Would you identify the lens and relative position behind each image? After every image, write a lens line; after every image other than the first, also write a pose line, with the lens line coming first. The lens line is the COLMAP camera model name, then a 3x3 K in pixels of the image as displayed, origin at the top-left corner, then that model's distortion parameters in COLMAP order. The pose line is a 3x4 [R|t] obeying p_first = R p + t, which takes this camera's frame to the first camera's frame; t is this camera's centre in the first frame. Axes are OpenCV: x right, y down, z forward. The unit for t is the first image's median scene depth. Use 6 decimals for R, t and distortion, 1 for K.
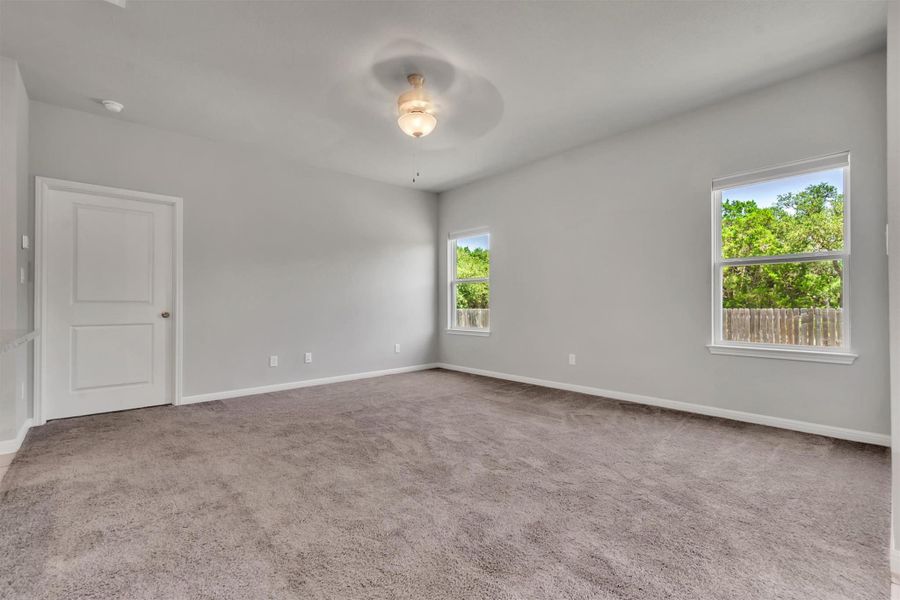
lens RADIAL K [[402.3, 0, 450.2], [0, 402.3, 299.9], [0, 0, 1]] dist [0.005193, -0.000671]
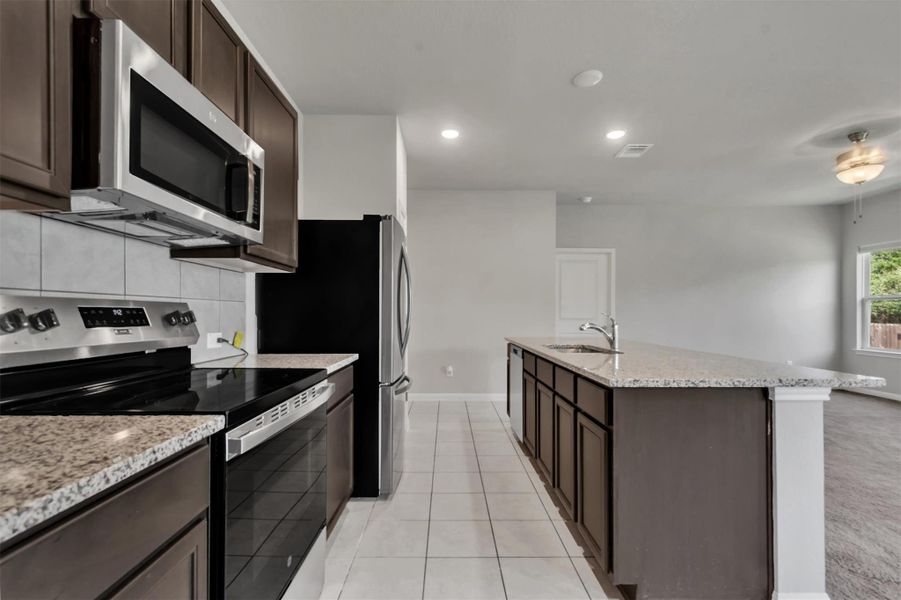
lens RADIAL K [[402.8, 0, 453.3], [0, 402.8, 309.3], [0, 0, 1]] dist [0.005193, -0.000671]
pose [[0.755361, -0.001979, -0.655306, -0.151270], [0.001129, 0.999998, -0.001718, -0.030291], [0.655308, 0.000558, 0.755361, -0.489929]]
